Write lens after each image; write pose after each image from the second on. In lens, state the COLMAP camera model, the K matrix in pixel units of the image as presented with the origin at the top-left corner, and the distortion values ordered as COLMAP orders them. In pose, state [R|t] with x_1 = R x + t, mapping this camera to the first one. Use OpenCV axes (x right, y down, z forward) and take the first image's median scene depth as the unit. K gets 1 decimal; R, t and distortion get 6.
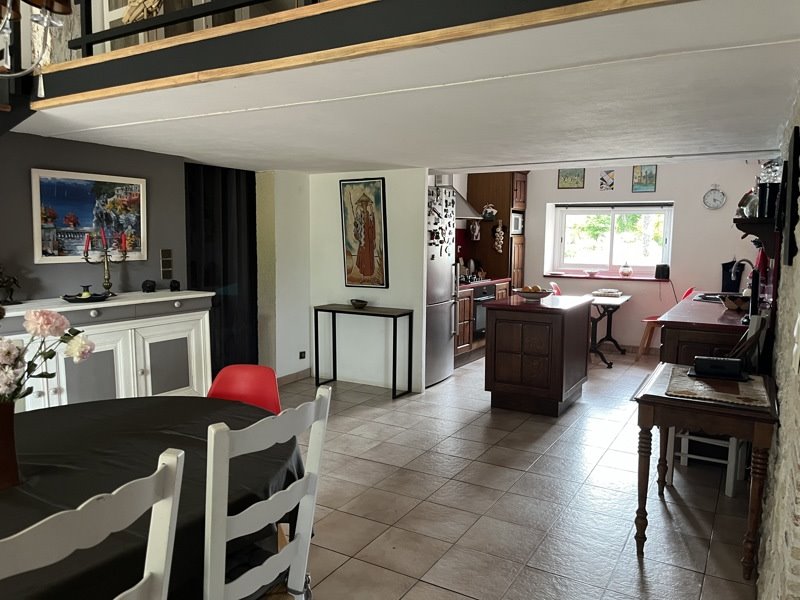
lens RADIAL K [[611.8, 0, 400.2], [0, 611.8, 298.7], [0, 0, 1]] dist [0.066520, -0.065927]
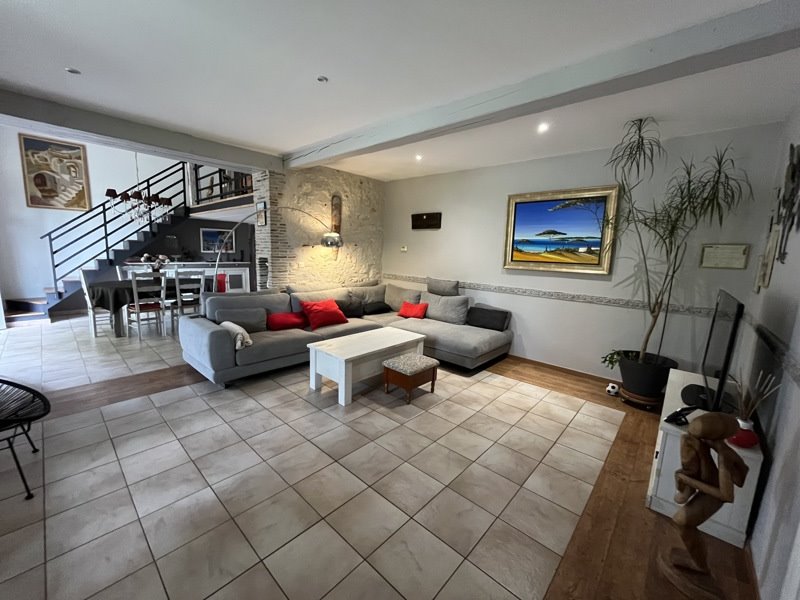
lens RADIAL K [[325.0, 0, 393.2], [0, 325.0, 298.6], [0, 0, 1]] dist [0.000973, 0.001859]
pose [[0.975755, 0.046009, -0.213976, 0.915820], [-0.037868, 0.998400, 0.041996, 0.089669], [0.215566, -0.032875, 0.975936, -0.657060]]
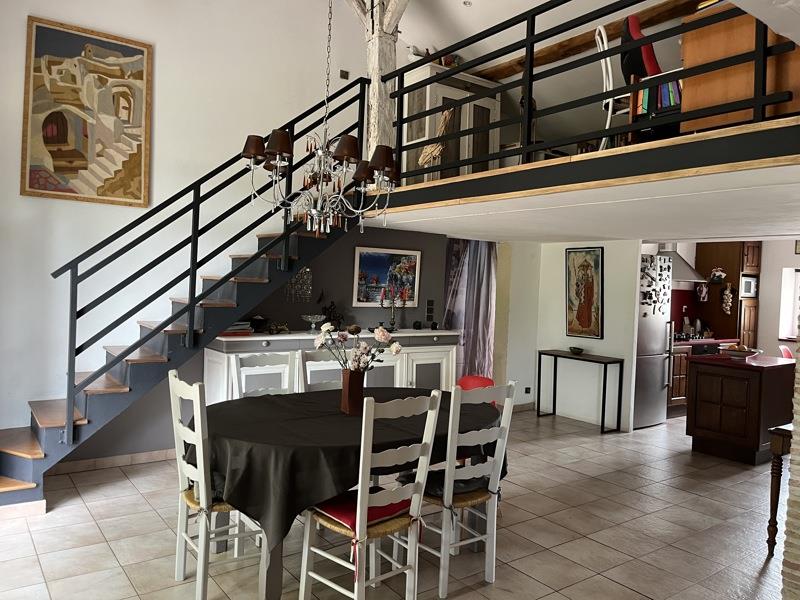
lens RADIAL K [[611.8, 0, 396.9], [0, 611.8, 296.8], [0, 0, 1]] dist [0.066520, -0.065927]
pose [[0.918671, 0.036038, -0.393377, 0.105026], [-0.070271, 0.994856, -0.072964, 0.020656], [0.388724, 0.094673, 0.916478, -0.326761]]
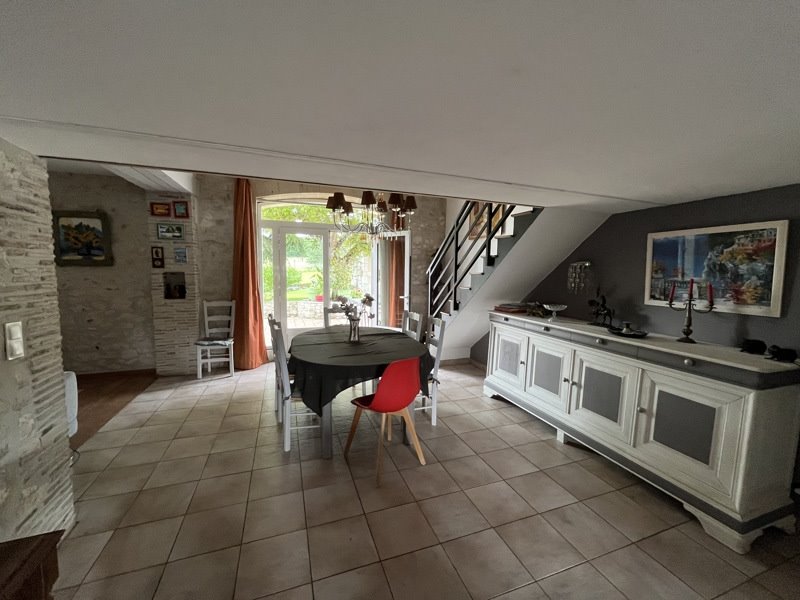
lens RADIAL K [[325.0, 0, 399.6], [0, 325.0, 298.9], [0, 0, 1]] dist [0.000973, 0.001859]
pose [[-0.641247, 0.047038, -0.765892, 0.253042], [-0.103653, 0.983661, 0.147197, -0.101938], [0.760302, 0.173777, -0.625894, 0.908853]]
